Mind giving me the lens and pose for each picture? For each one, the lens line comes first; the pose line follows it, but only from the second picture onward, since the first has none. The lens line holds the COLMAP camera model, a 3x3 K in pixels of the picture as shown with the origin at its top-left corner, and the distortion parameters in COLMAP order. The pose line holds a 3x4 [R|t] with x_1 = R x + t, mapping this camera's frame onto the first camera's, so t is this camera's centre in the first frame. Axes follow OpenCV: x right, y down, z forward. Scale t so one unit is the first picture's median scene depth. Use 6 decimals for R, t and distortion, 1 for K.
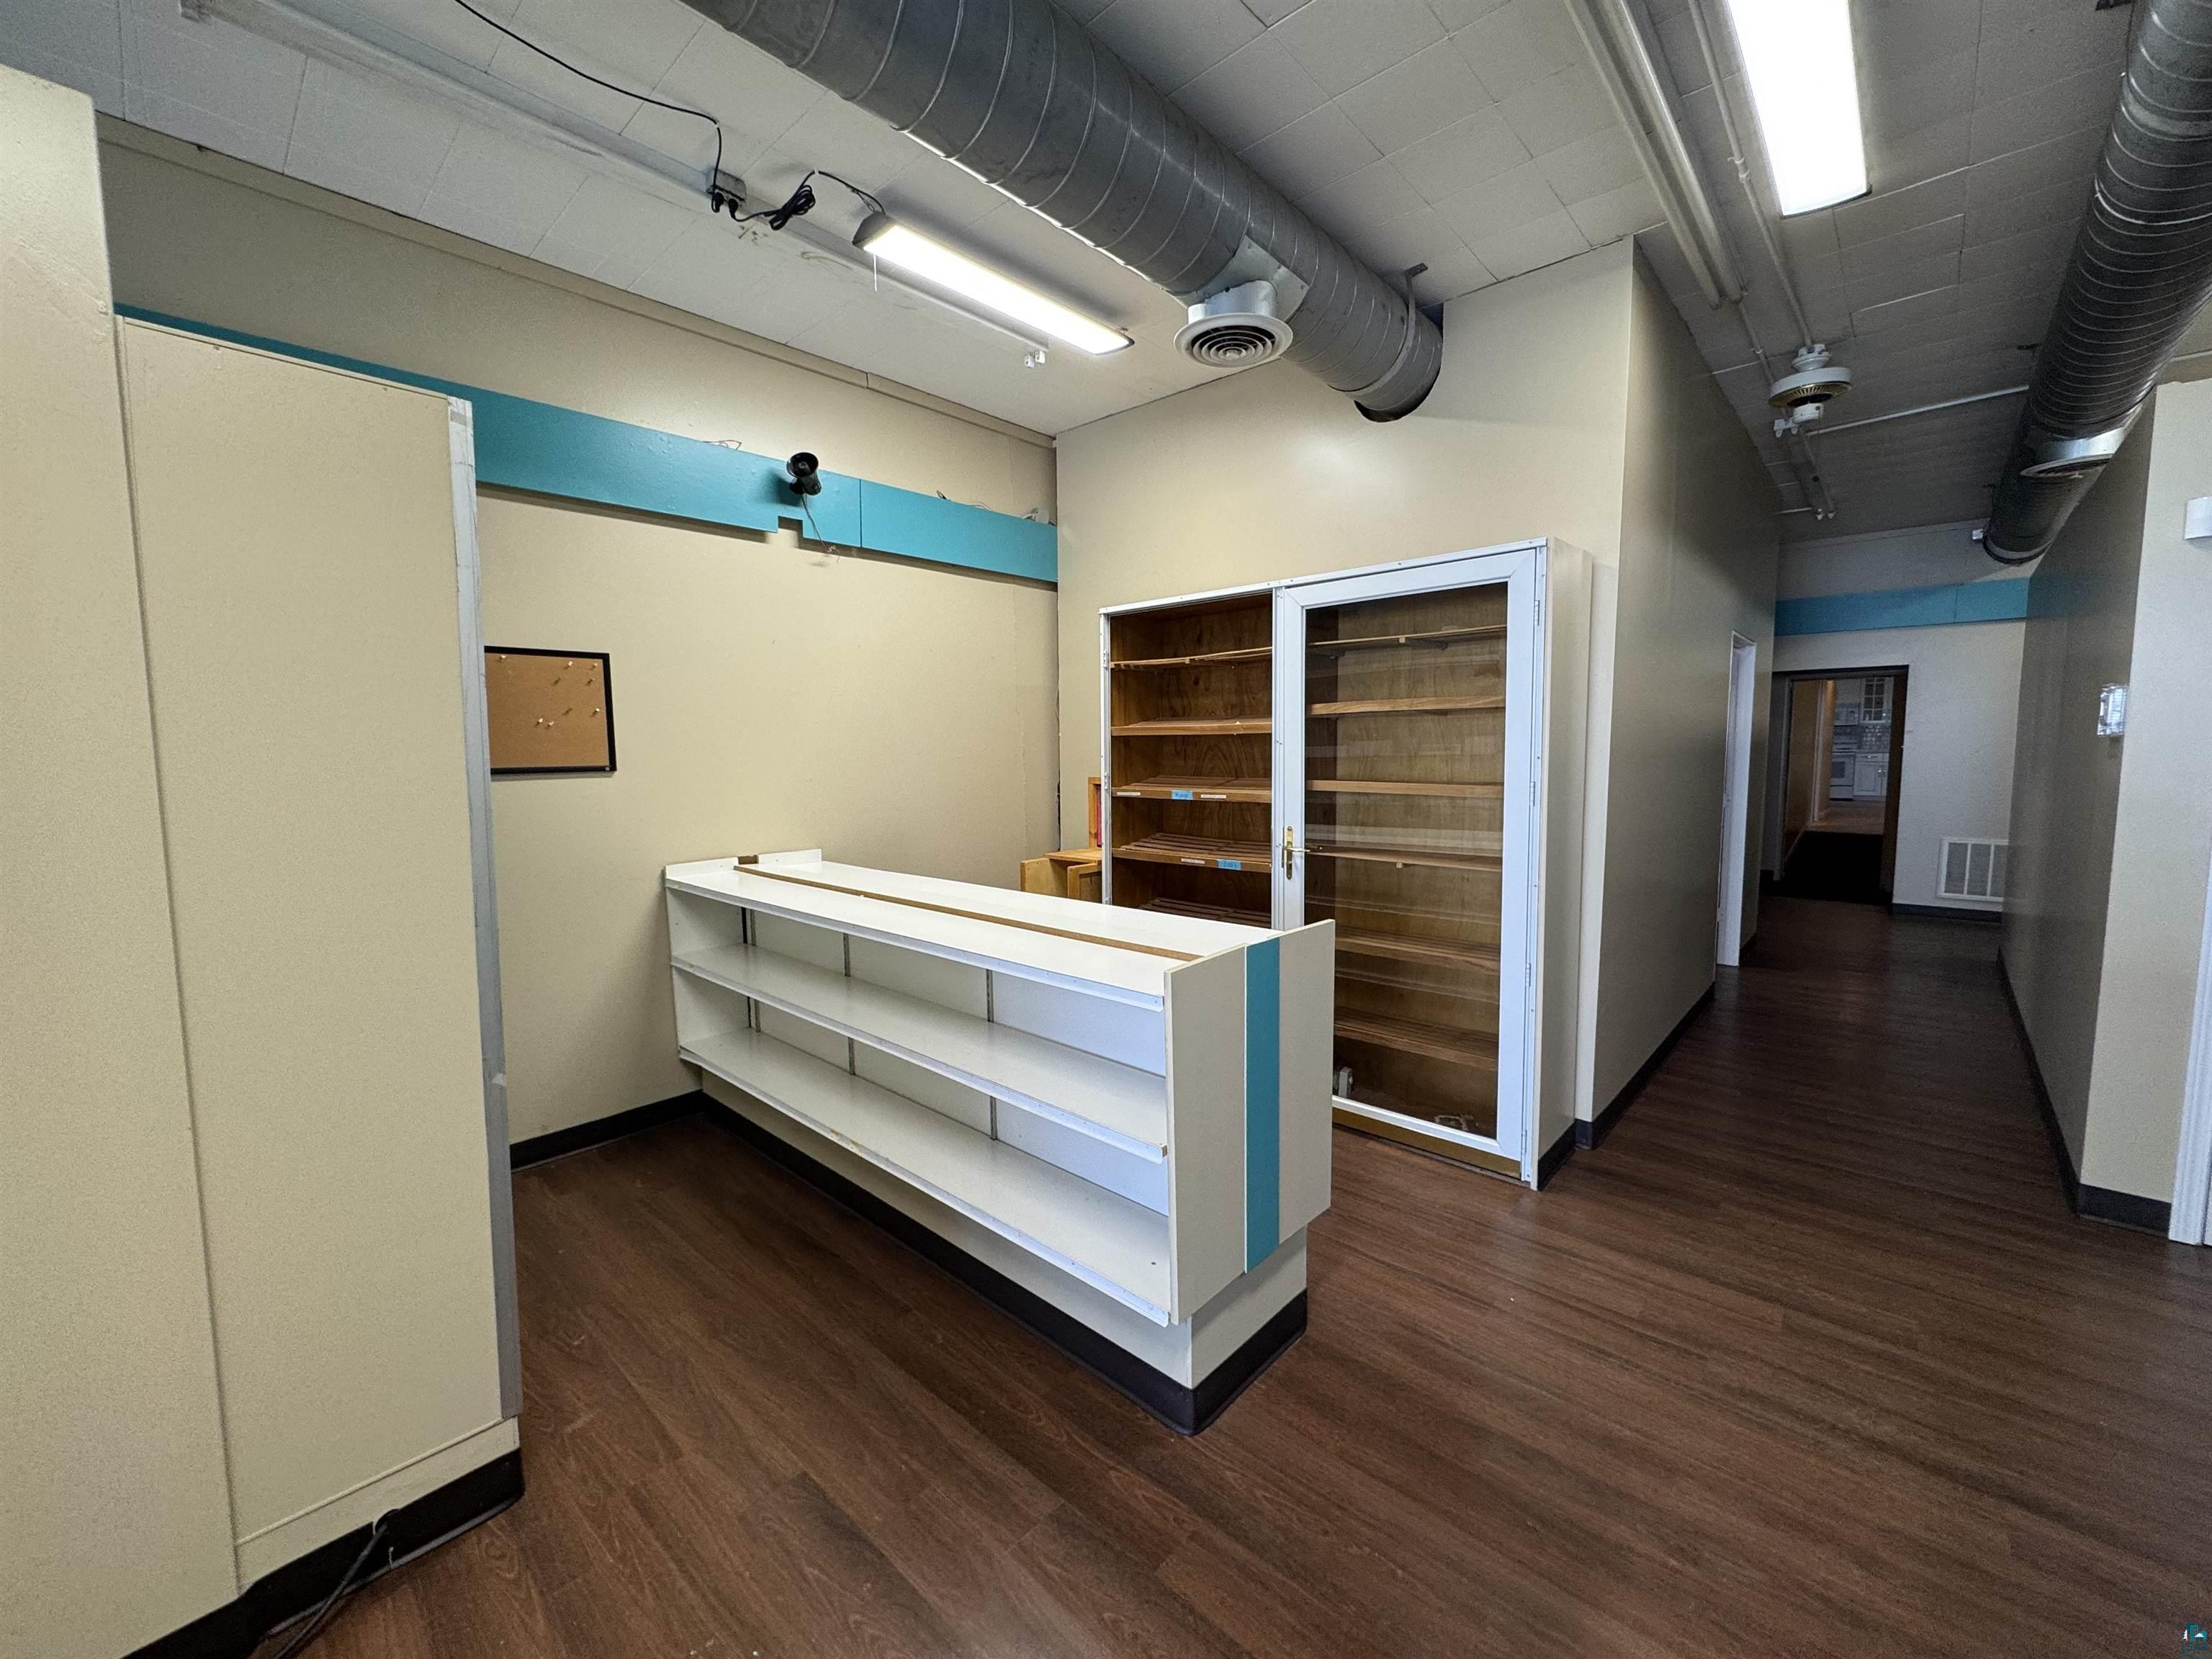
lens RADIAL K [[880.6, 0, 1093.3], [0, 880.6, 821.1], [0, 0, 1]] dist [-0.002099, 0.000483]
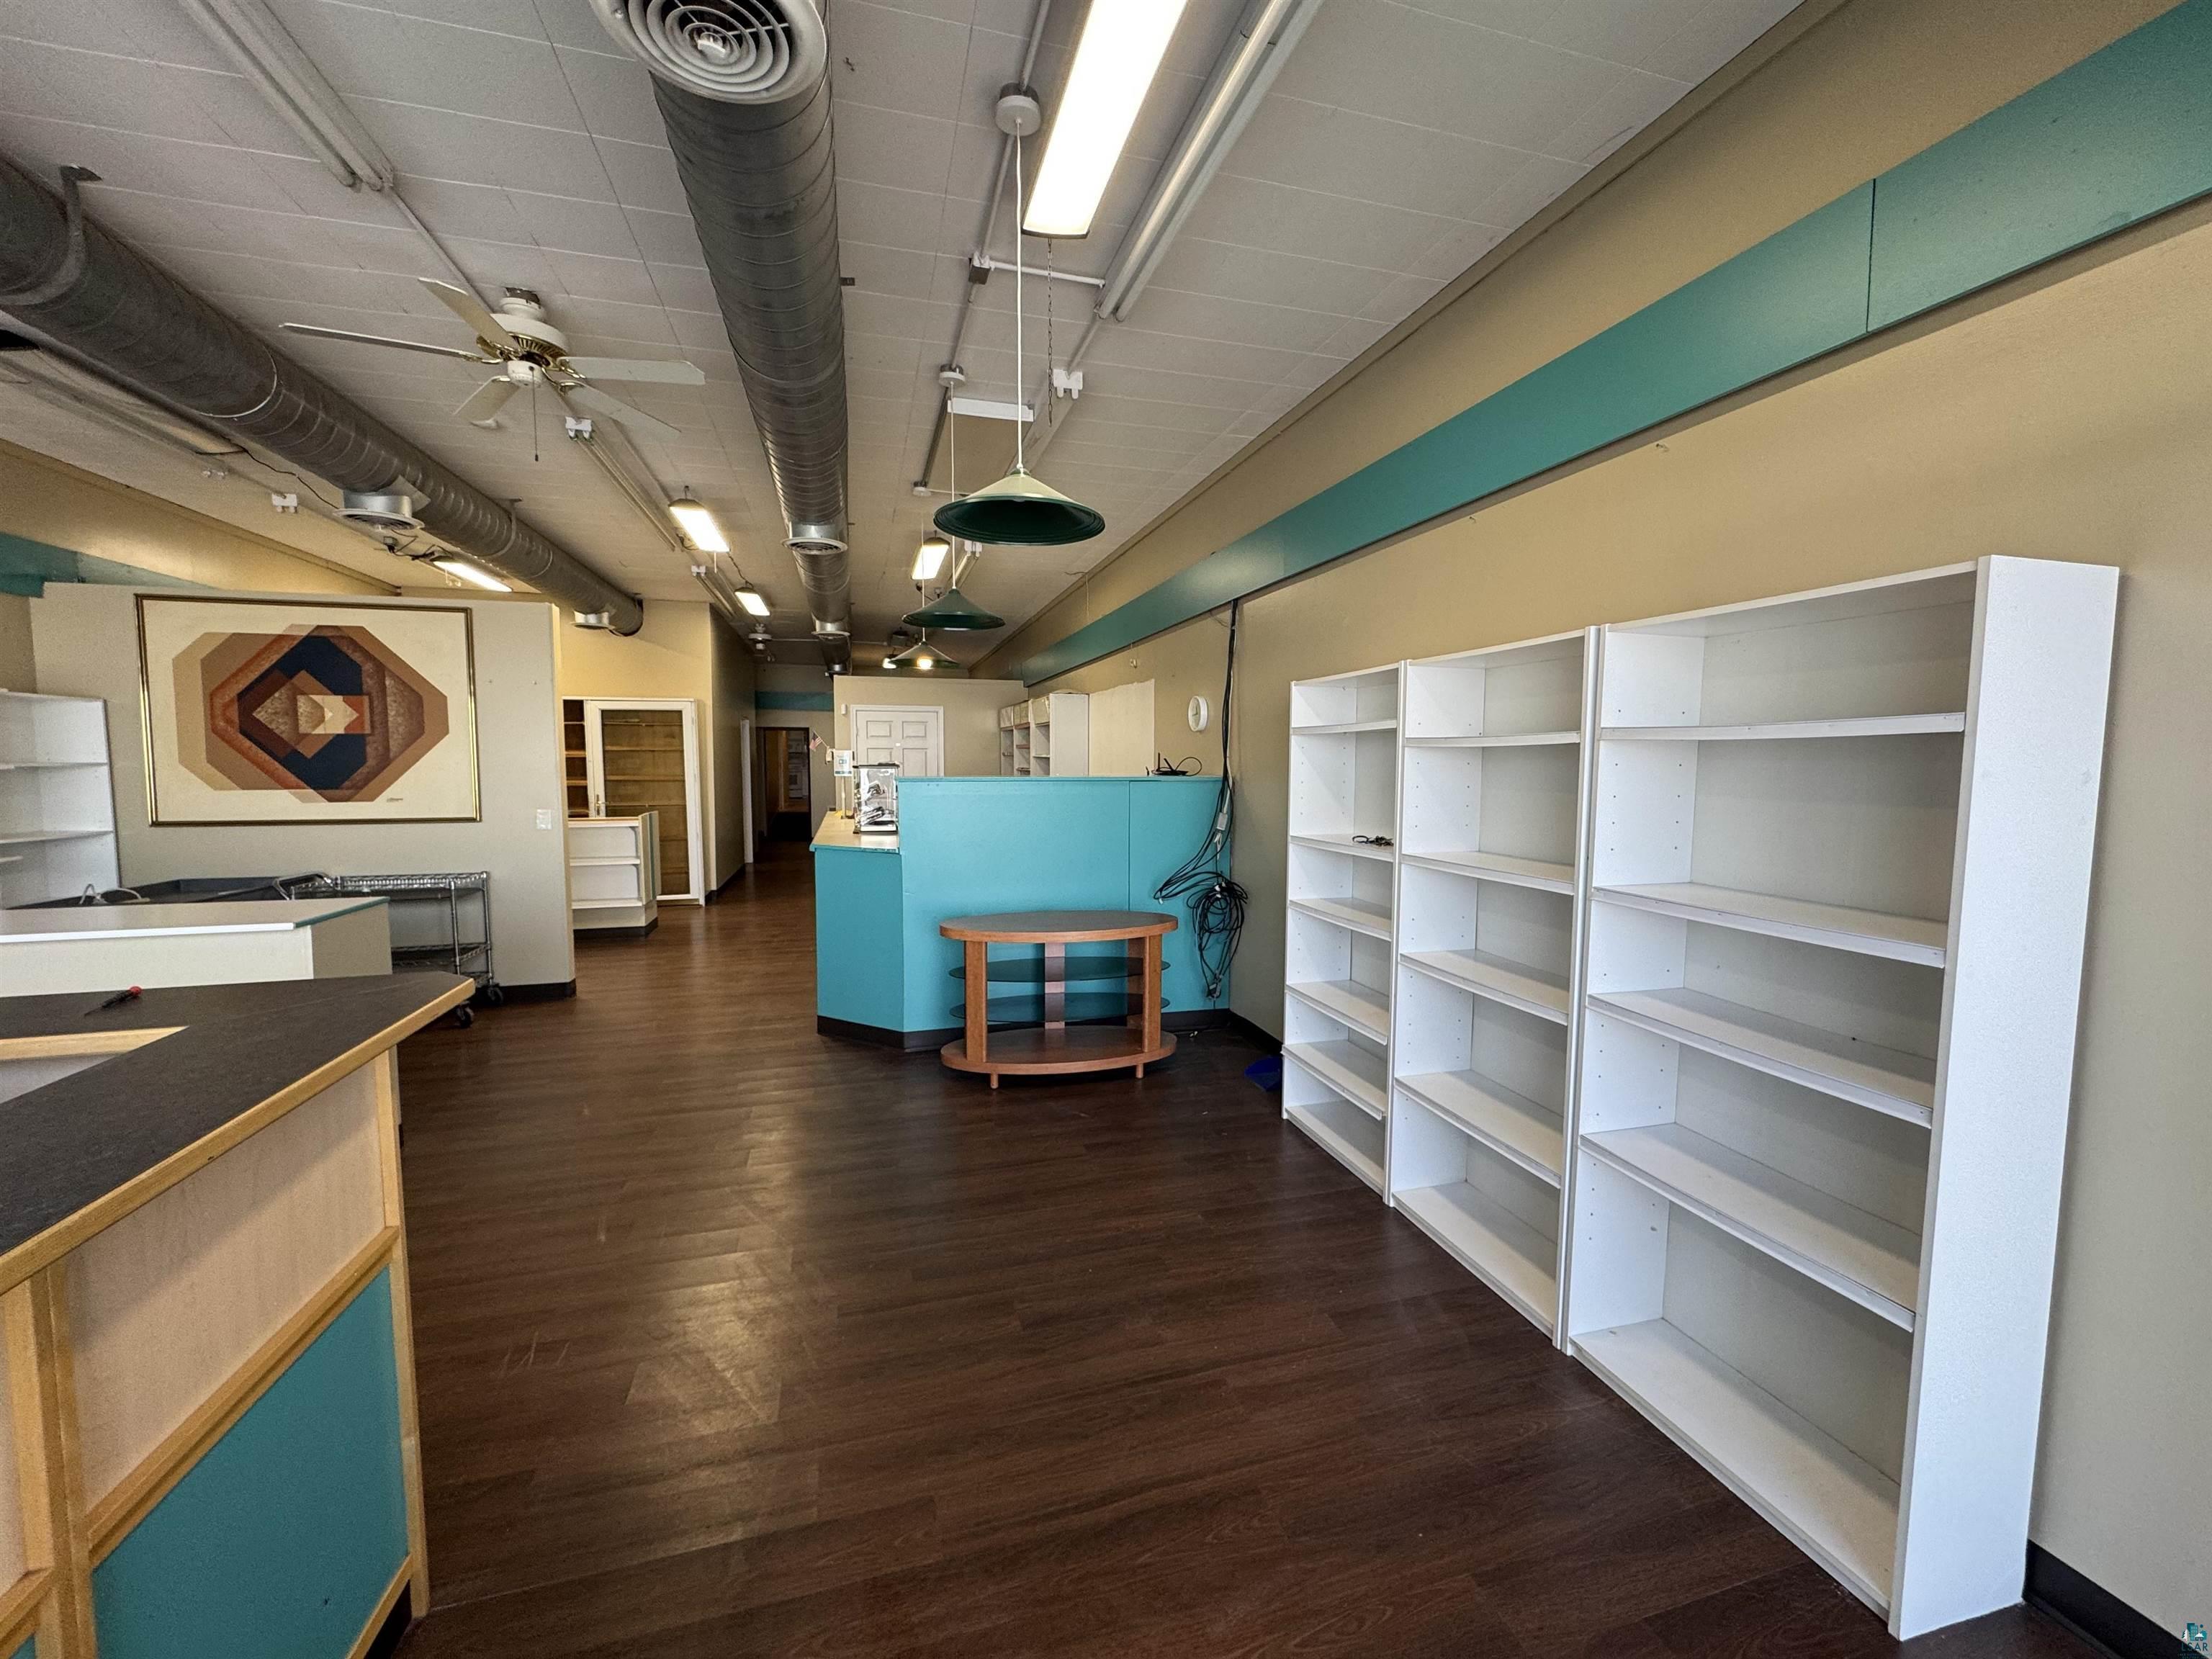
lens RADIAL K [[880.6, 0, 1097.9], [0, 880.6, 827.0], [0, 0, 1]] dist [-0.002099, 0.000483]
pose [[0.519703, -0.054398, 0.852613, -1.169449], [0.067325, 0.997475, 0.022604, 0.136748], [-0.851690, 0.045655, 0.522053, -1.506260]]
